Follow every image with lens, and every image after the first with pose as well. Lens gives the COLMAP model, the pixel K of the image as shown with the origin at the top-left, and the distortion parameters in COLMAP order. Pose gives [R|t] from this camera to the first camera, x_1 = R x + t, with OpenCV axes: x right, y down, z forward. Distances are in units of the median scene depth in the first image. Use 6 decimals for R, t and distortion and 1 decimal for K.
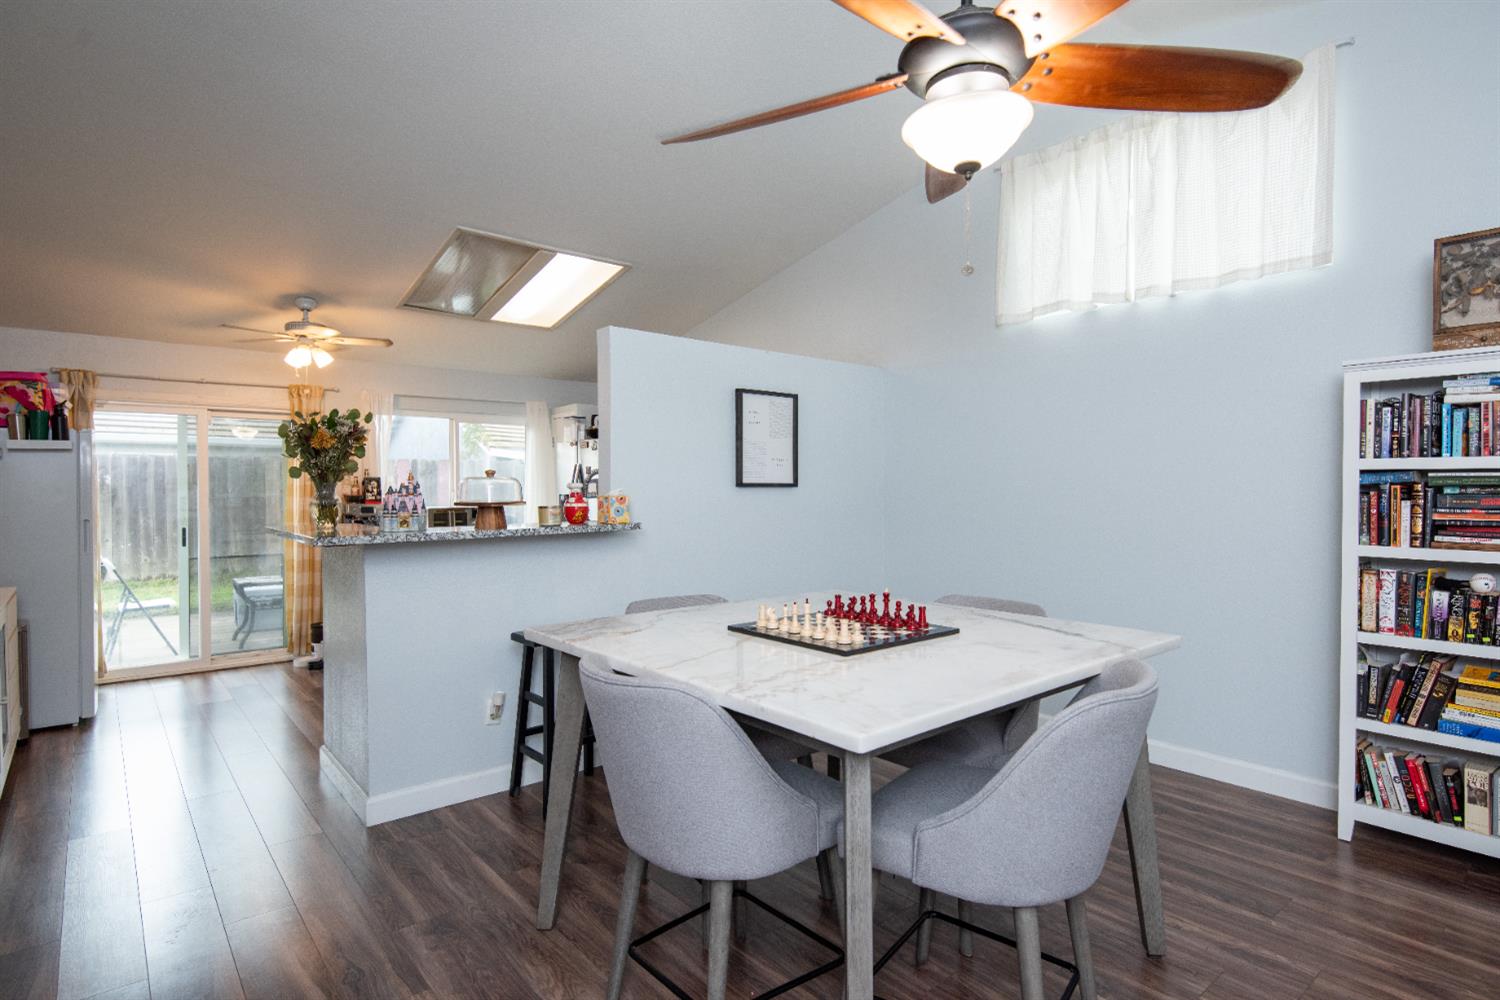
lens RADIAL K [[804.7, 0, 754.5], [0, 804.7, 497.1], [0, 0, 1]] dist [0.003020, -0.004180]
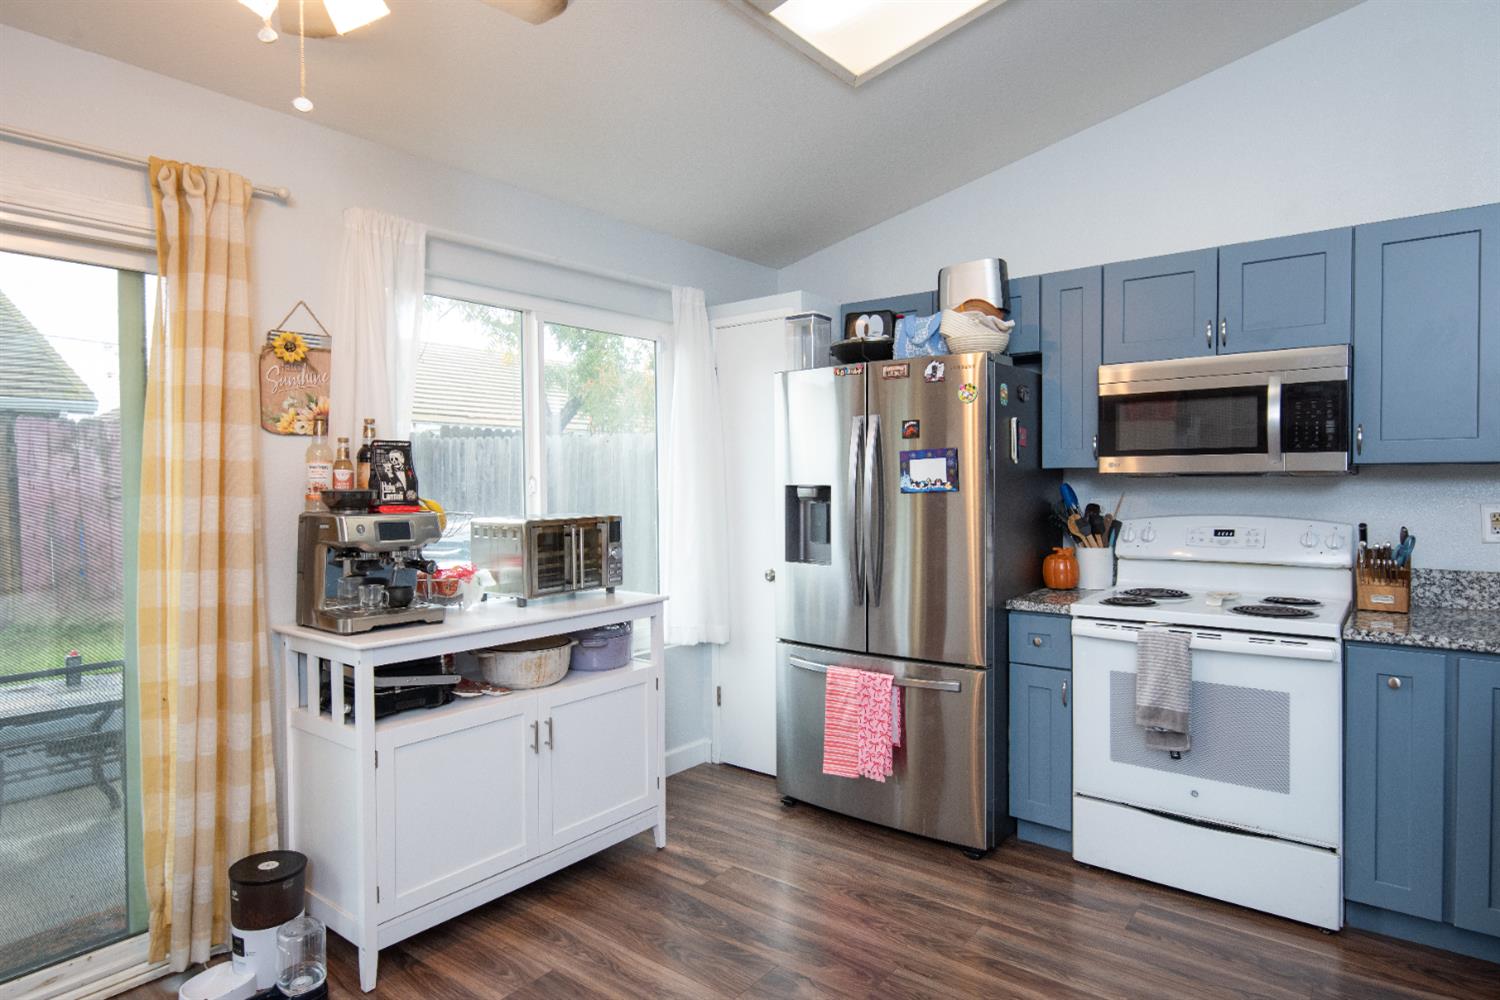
lens RADIAL K [[856.4, 0, 751.0], [0, 856.4, 496.3], [0, 0, 1]] dist [-0.002405, -0.001927]
pose [[0.977184, -0.010019, 0.212159, -0.400561], [0.008386, 0.999928, 0.008596, -0.001183], [-0.212230, -0.006621, 0.977197, 0.588049]]
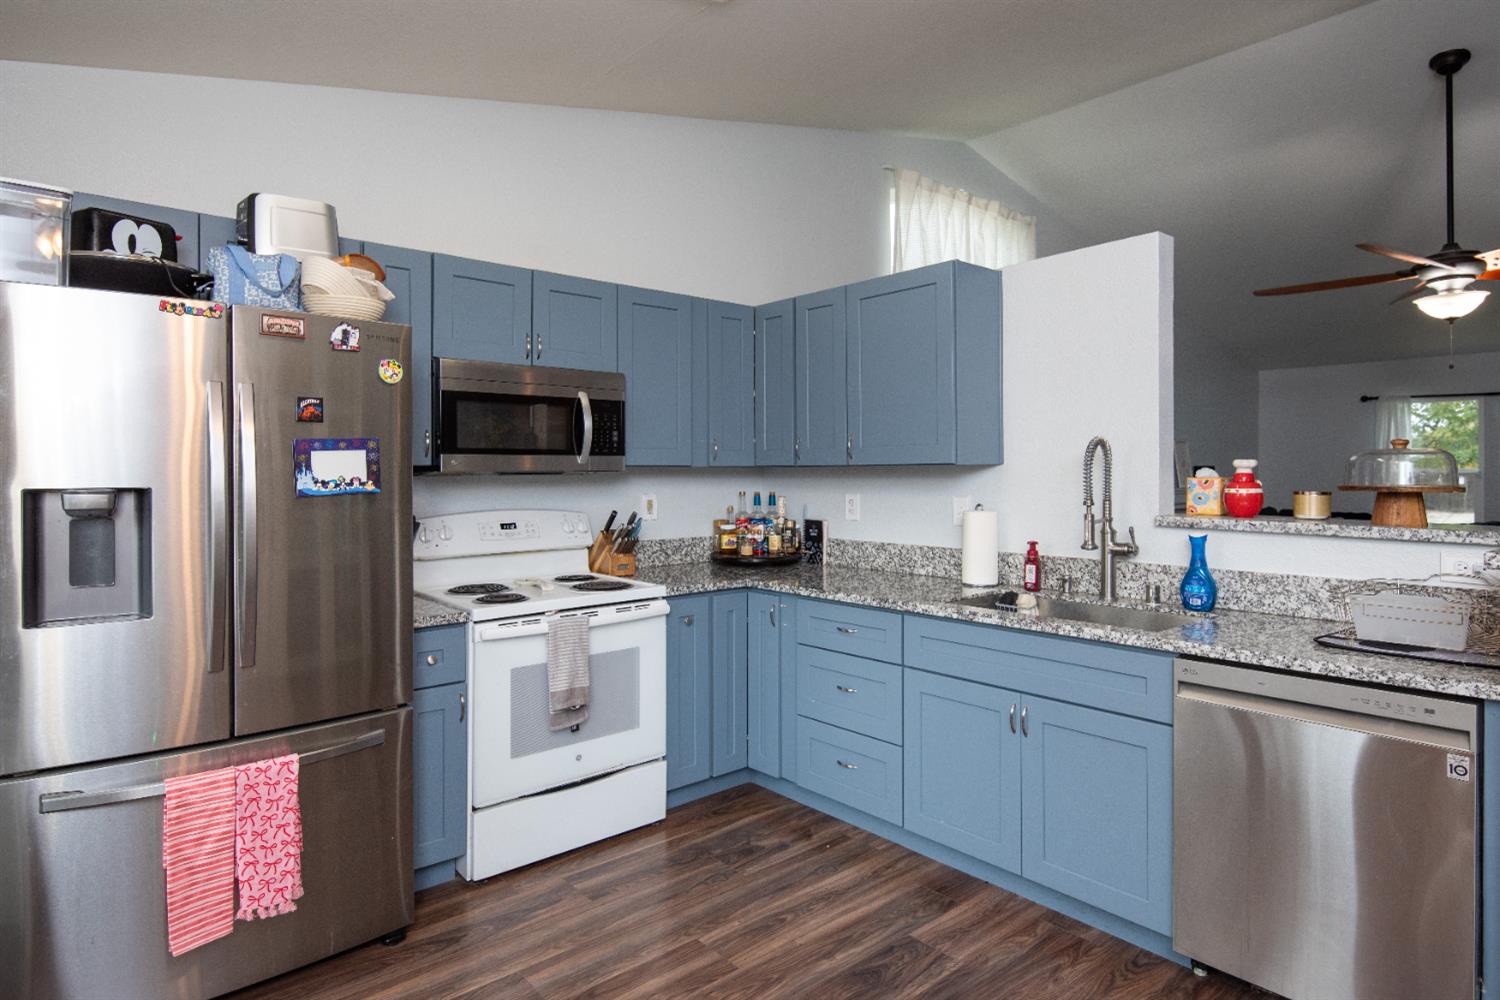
lens RADIAL K [[804.7, 0, 803.5], [0, 804.7, 475.0], [0, 0, 1]] dist [0.003020, -0.004180]
pose [[-0.038687, -0.002514, 0.999248, -0.554451], [0.015452, 0.999876, 0.003114, -0.004978], [-0.999132, 0.015561, -0.038643, 0.856076]]
